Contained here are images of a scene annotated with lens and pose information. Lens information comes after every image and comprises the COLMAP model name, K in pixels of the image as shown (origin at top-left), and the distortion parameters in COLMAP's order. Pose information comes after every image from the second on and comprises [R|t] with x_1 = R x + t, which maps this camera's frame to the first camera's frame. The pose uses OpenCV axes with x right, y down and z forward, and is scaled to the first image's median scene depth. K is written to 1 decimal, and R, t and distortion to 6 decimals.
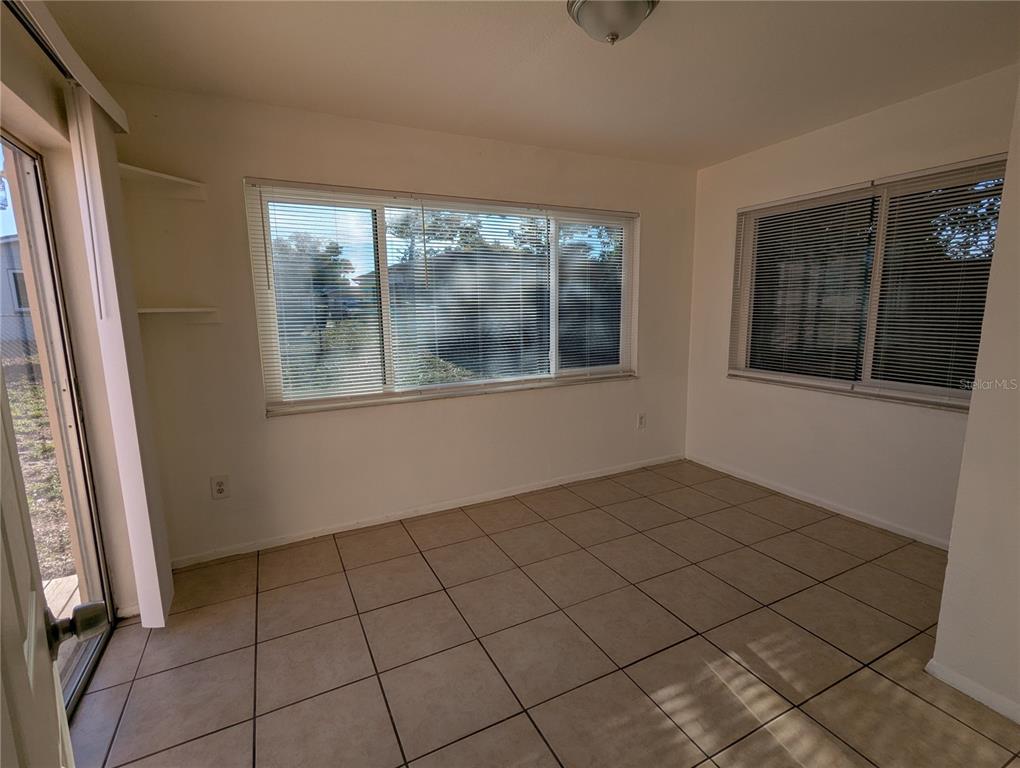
lens RADIAL K [[484.8, 0, 509.4], [0, 484.8, 382.0], [0, 0, 1]] dist [0.010983, -0.000168]
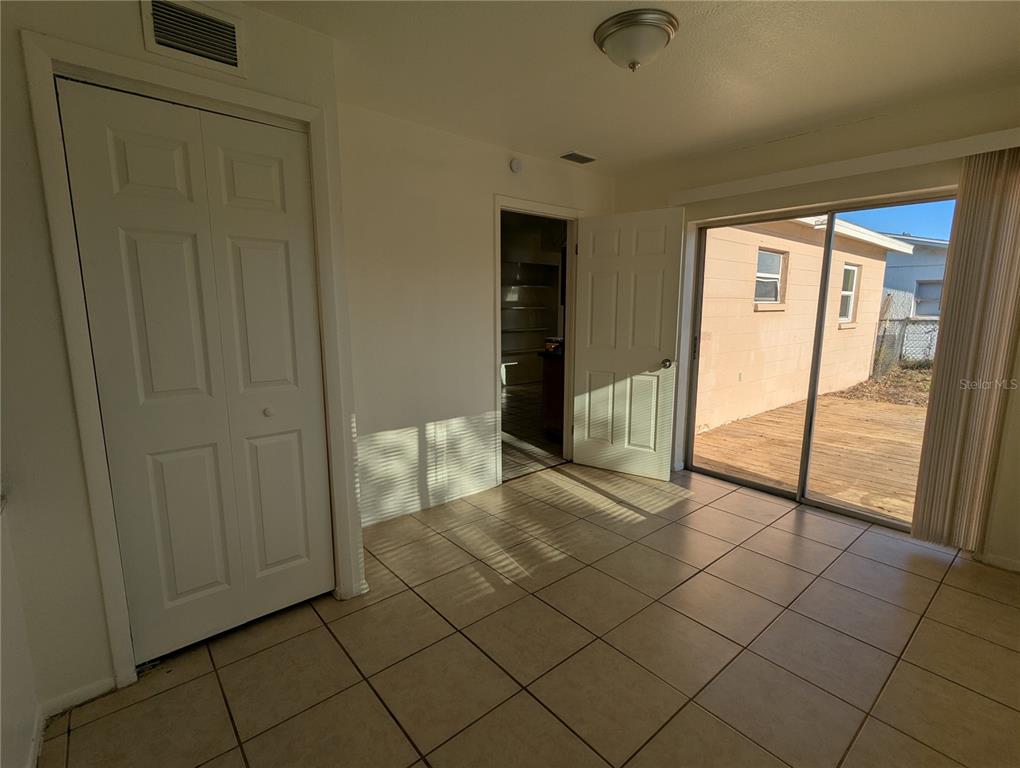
lens RADIAL K [[484.8, 0, 509.4], [0, 484.8, 382.0], [0, 0, 1]] dist [0.010983, -0.000168]
pose [[-0.974014, 0.046303, -0.221704, 0.733850], [-0.025894, 0.949695, 0.312103, -0.337949], [0.225003, 0.309734, -0.923818, 2.065547]]
